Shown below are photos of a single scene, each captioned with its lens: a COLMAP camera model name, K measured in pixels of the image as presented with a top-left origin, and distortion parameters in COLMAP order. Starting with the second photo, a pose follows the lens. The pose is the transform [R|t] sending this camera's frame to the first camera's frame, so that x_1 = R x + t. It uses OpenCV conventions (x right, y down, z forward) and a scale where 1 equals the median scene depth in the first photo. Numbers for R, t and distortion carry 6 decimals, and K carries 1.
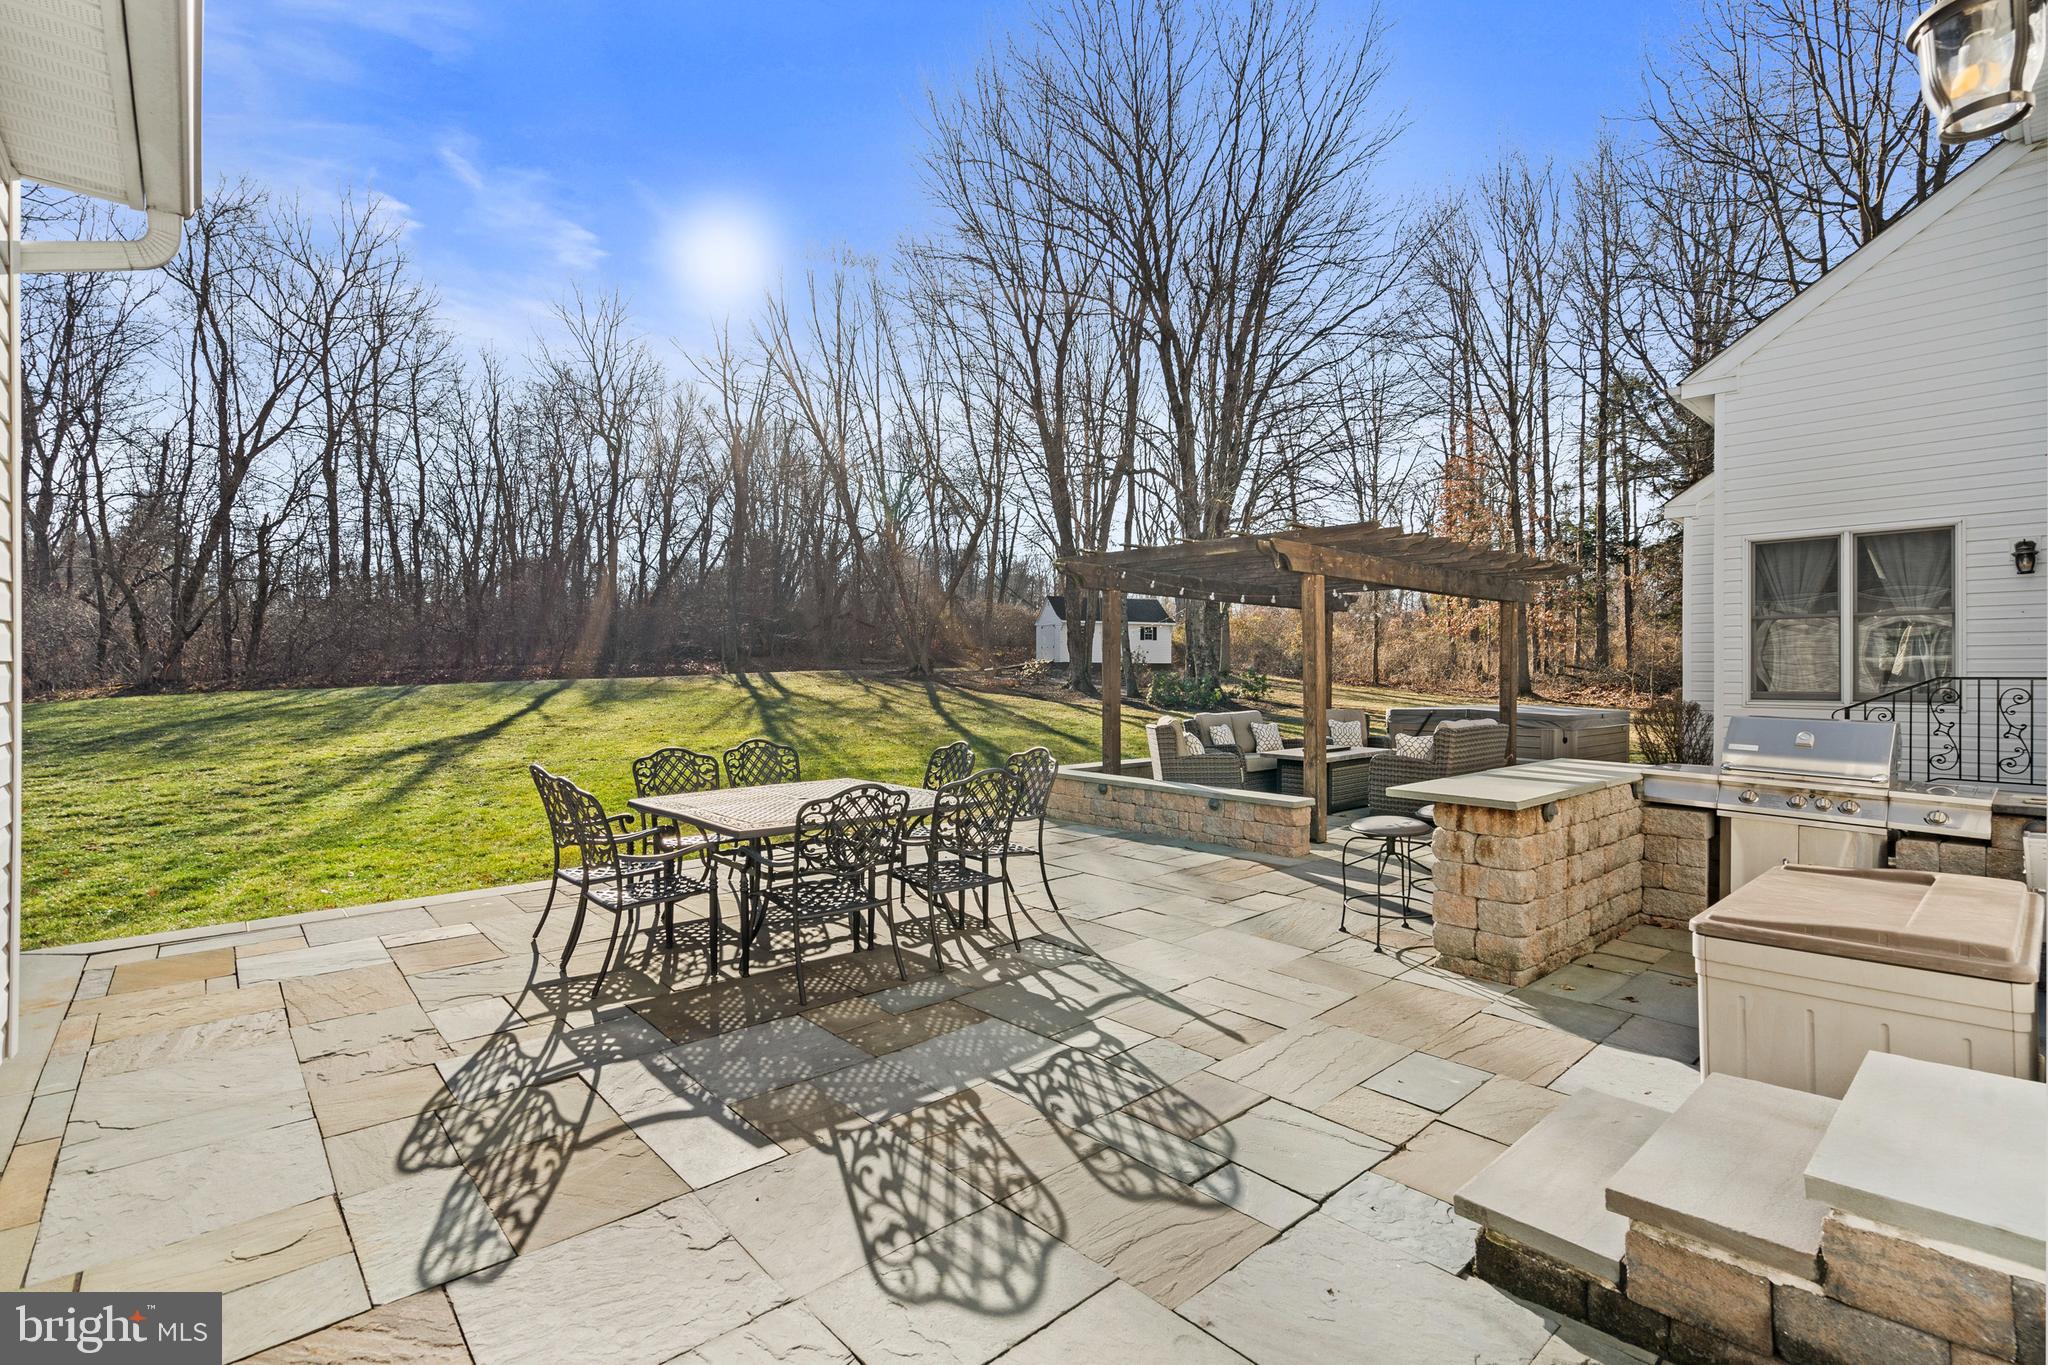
lens RADIAL K [[936.2, 0, 1022.1], [0, 936.2, 653.5], [0, 0, 1]] dist [-0.001612, 0.001522]
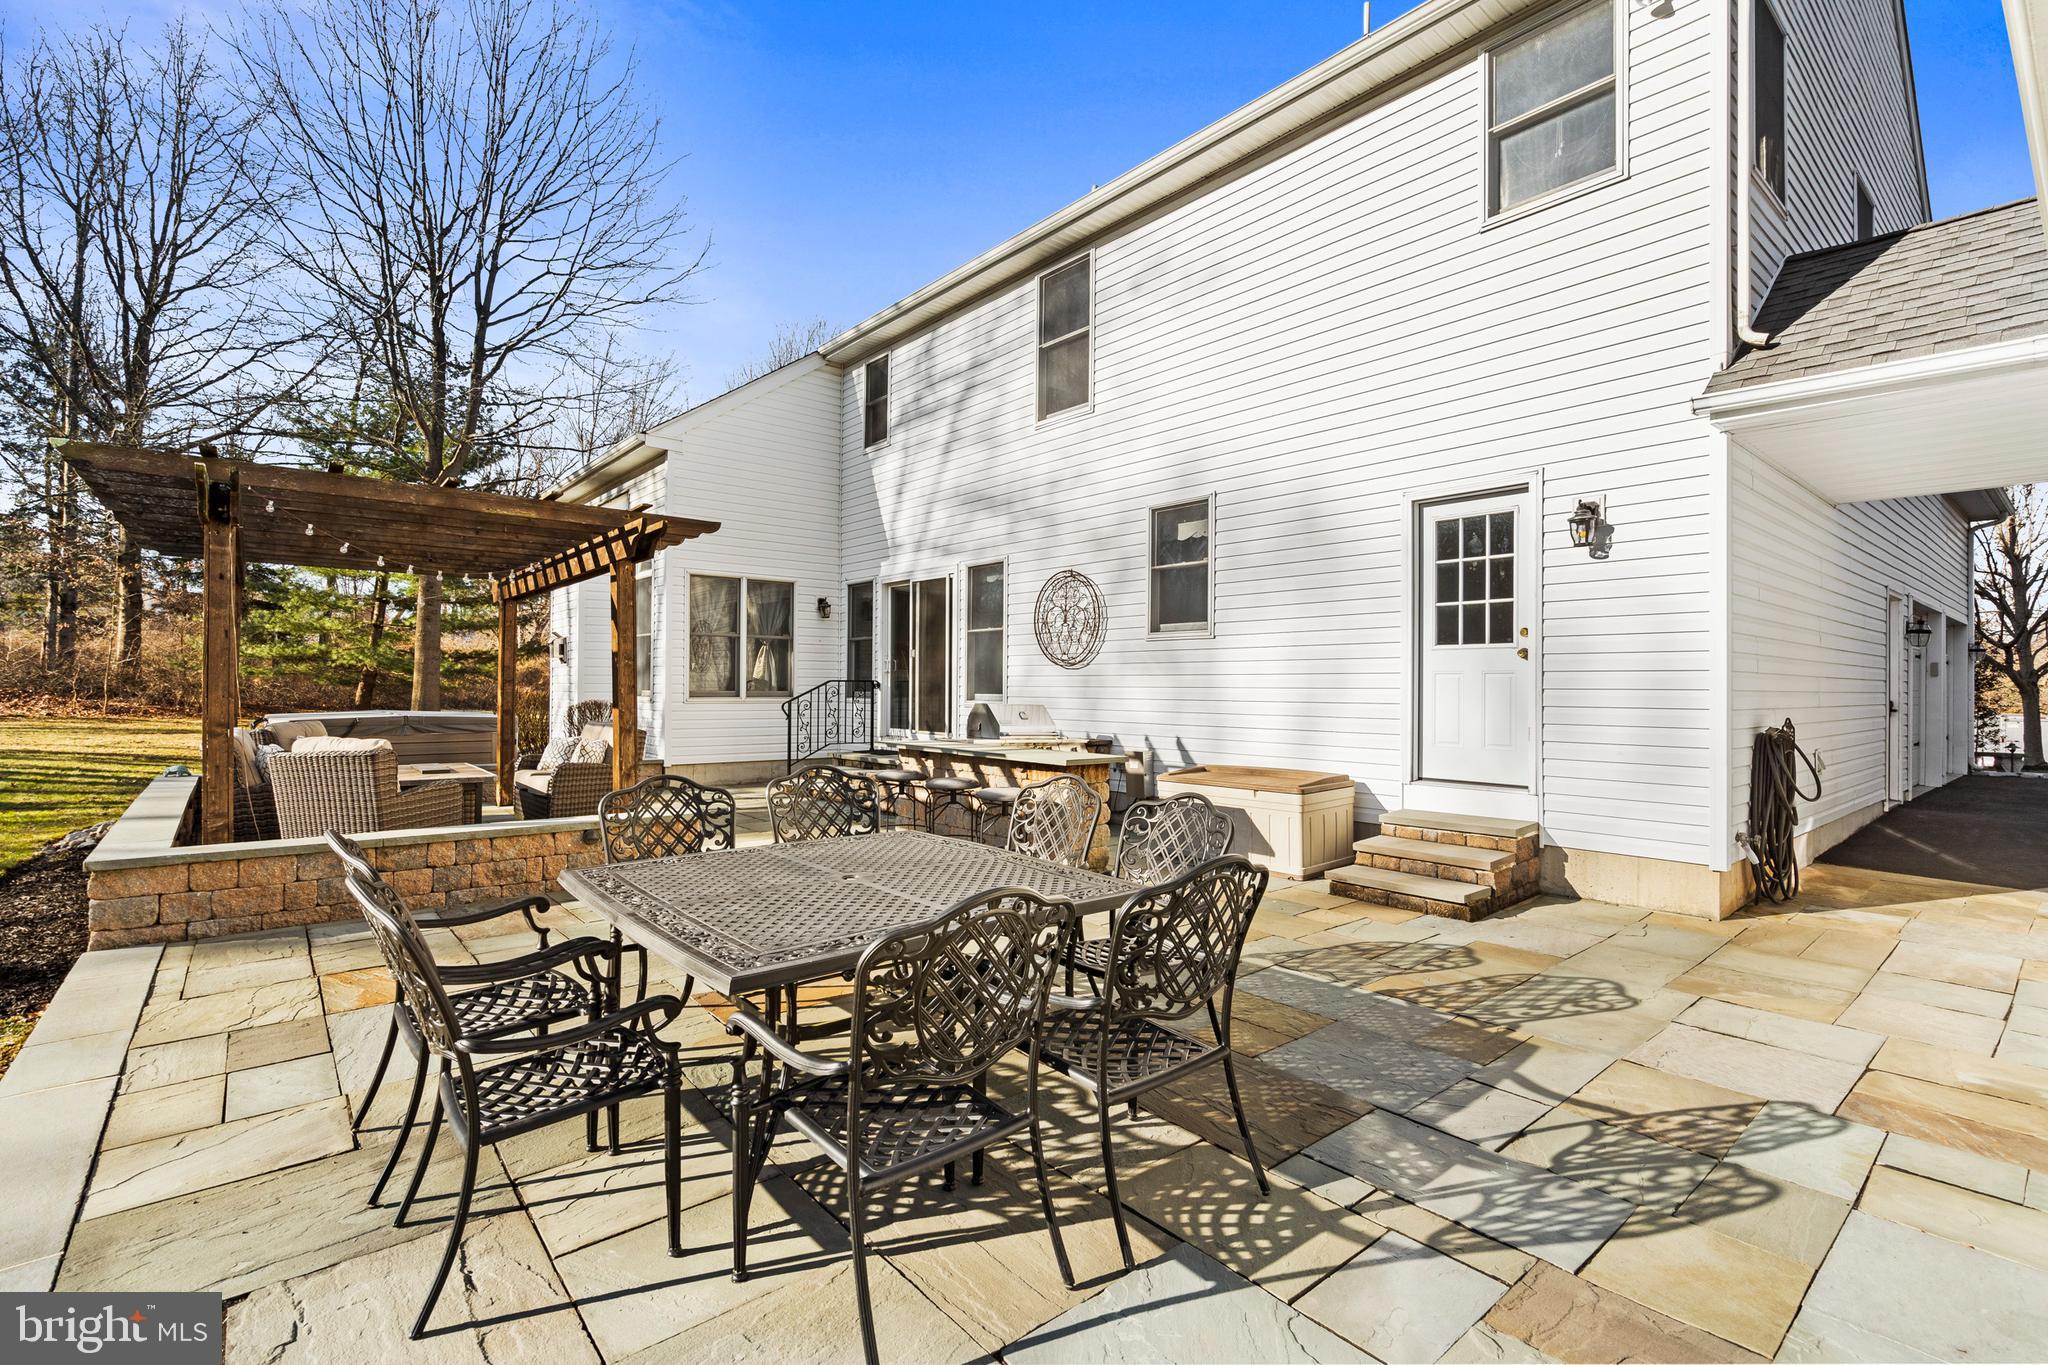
lens RADIAL K [[936.2, 0, 1022.1], [0, 936.2, 653.5], [0, 0, 1]] dist [-0.001612, 0.001522]
pose [[0.024288, 0.032258, 0.999184, -0.172836], [-0.025516, 0.999174, -0.031637, 0.006450], [-0.999379, -0.024727, 0.025091, 0.184277]]
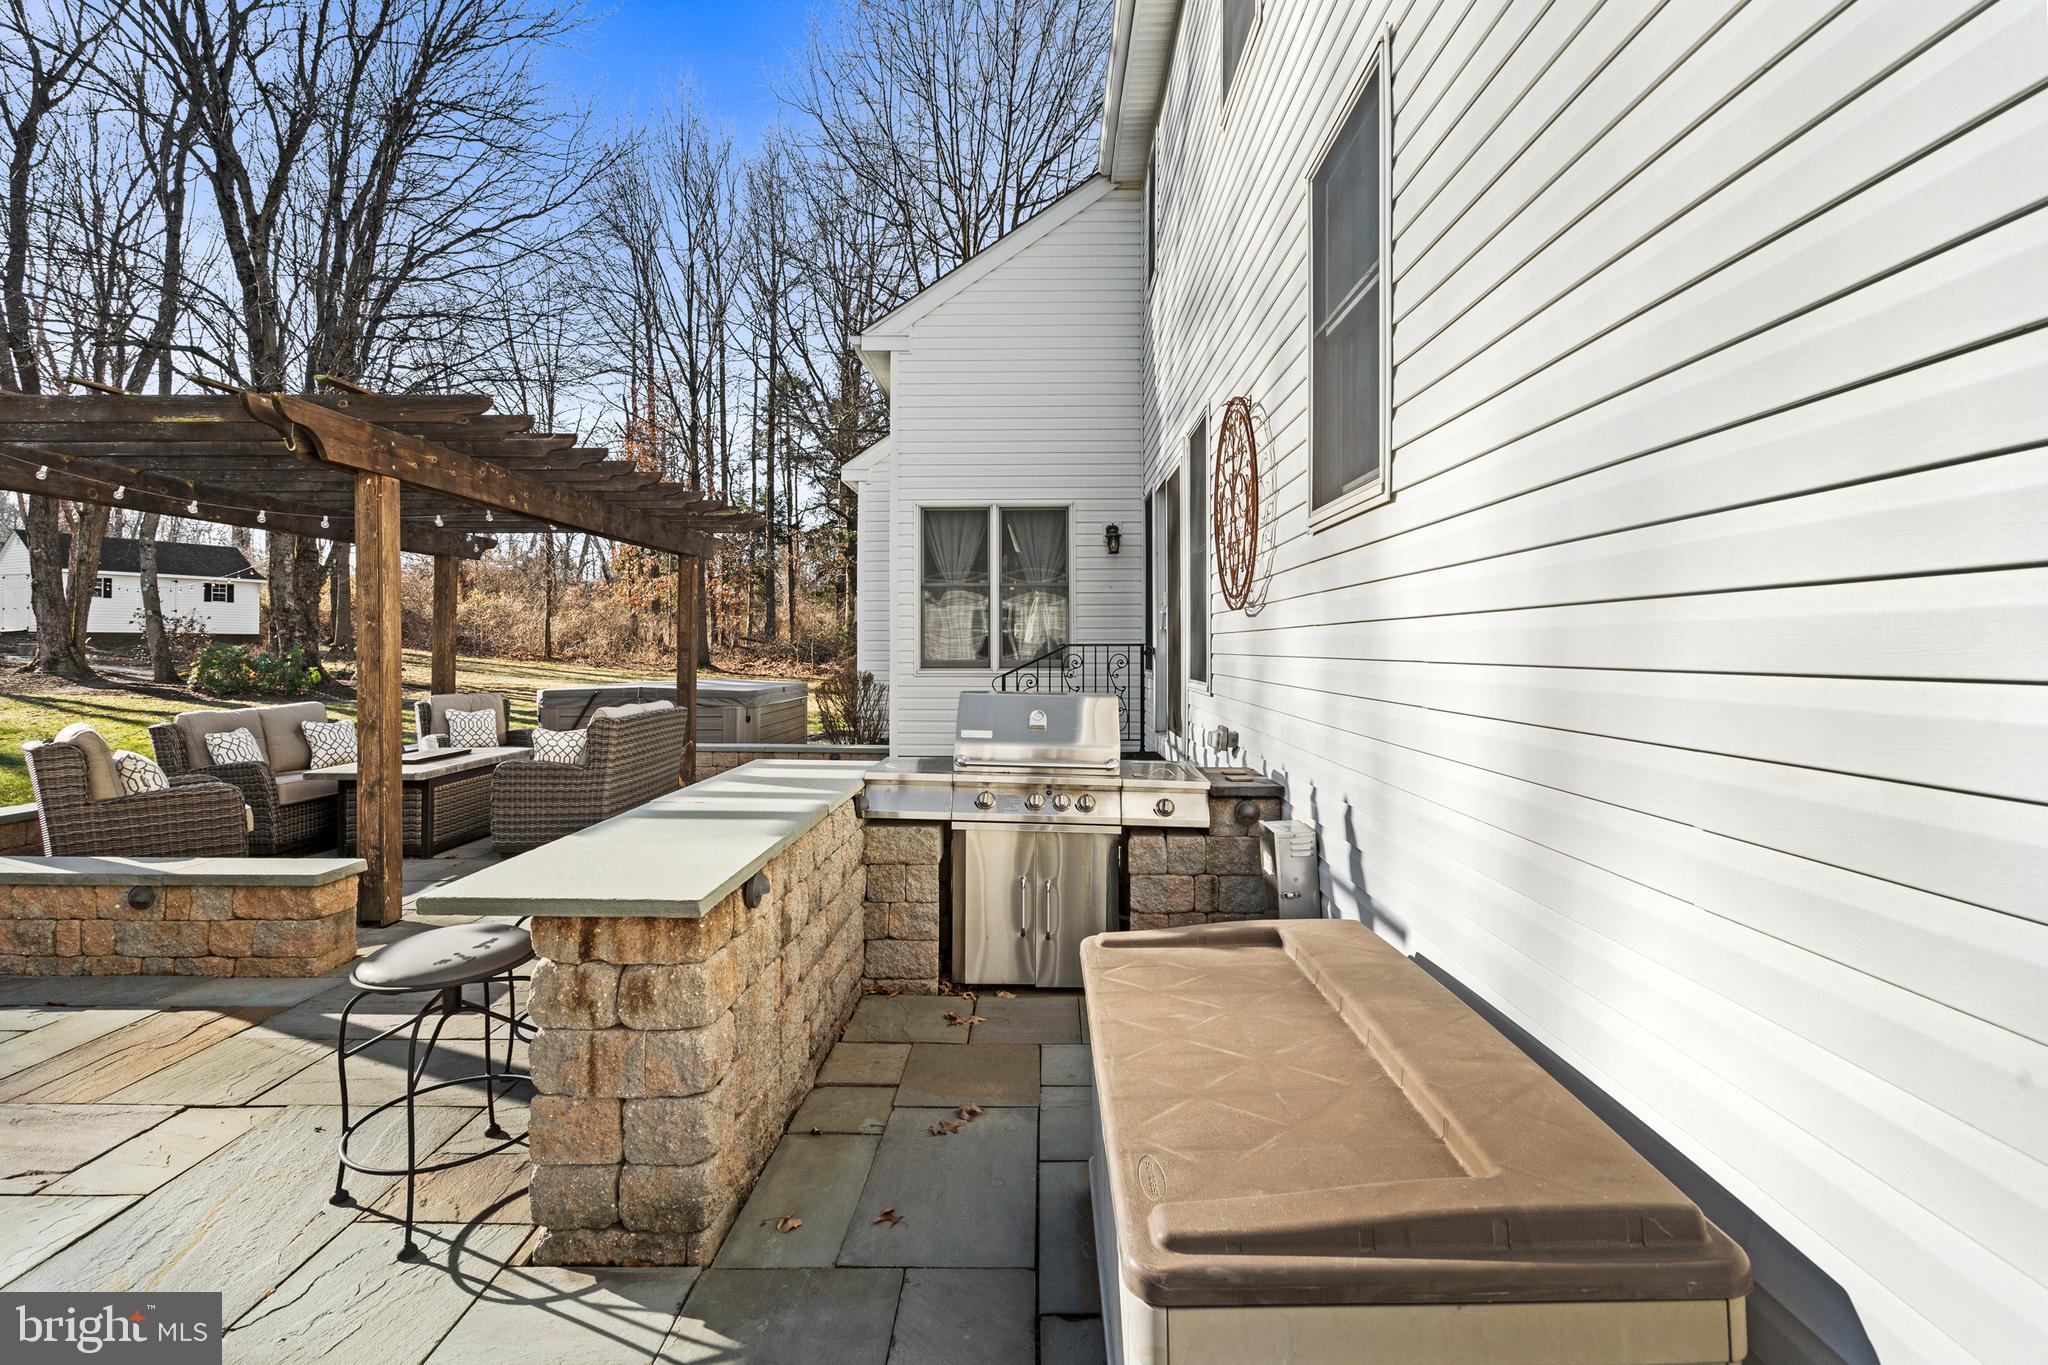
lens RADIAL K [[936.2, 0, 1022.1], [0, 936.2, 653.5], [0, 0, 1]] dist [-0.001612, 0.001522]
pose [[0.681105, -0.010443, 0.732112, 0.047590], [-0.010402, 0.999659, 0.023936, 0.003214], [-0.732112, -0.023919, 0.680764, 0.090722]]
